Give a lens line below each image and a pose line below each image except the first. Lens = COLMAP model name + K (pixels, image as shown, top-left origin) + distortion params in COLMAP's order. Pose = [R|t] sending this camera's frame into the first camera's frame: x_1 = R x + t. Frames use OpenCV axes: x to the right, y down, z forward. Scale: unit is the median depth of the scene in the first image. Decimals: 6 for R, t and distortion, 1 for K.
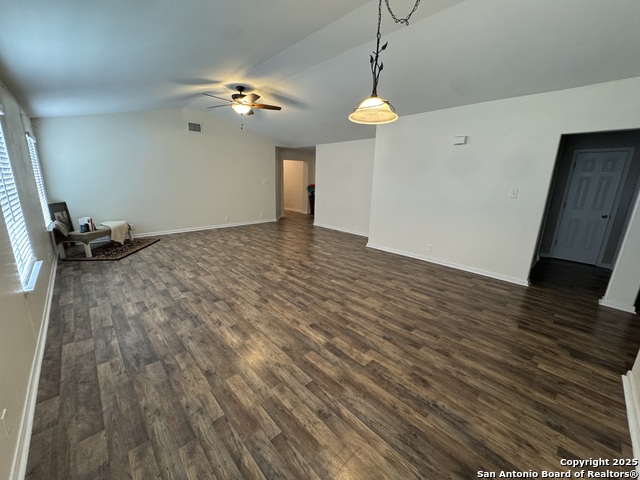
lens RADIAL K [[256.6, 0, 319.9], [0, 256.6, 239.7], [0, 0, 1]] dist [0.000299, 0.000062]
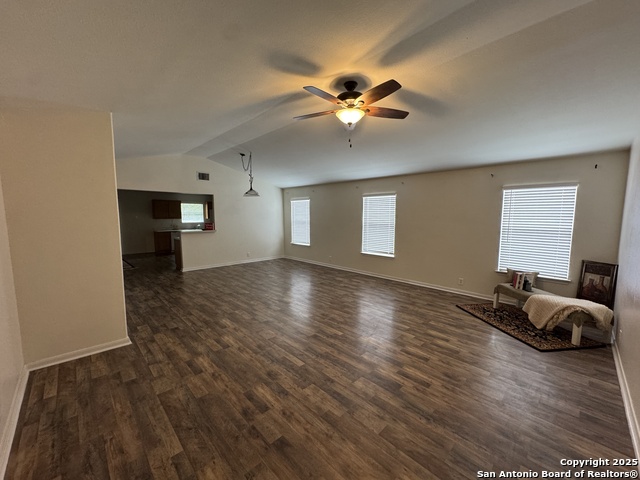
lens RADIAL K [[256.6, 0, 319.8], [0, 256.6, 240.3], [0, 0, 1]] dist [0.000299, 0.000062]
pose [[-0.999463, -0.027570, -0.017698, -0.281998], [-0.031874, 0.943159, 0.330811, -0.530276], [0.007571, 0.331198, -0.943531, 2.109145]]
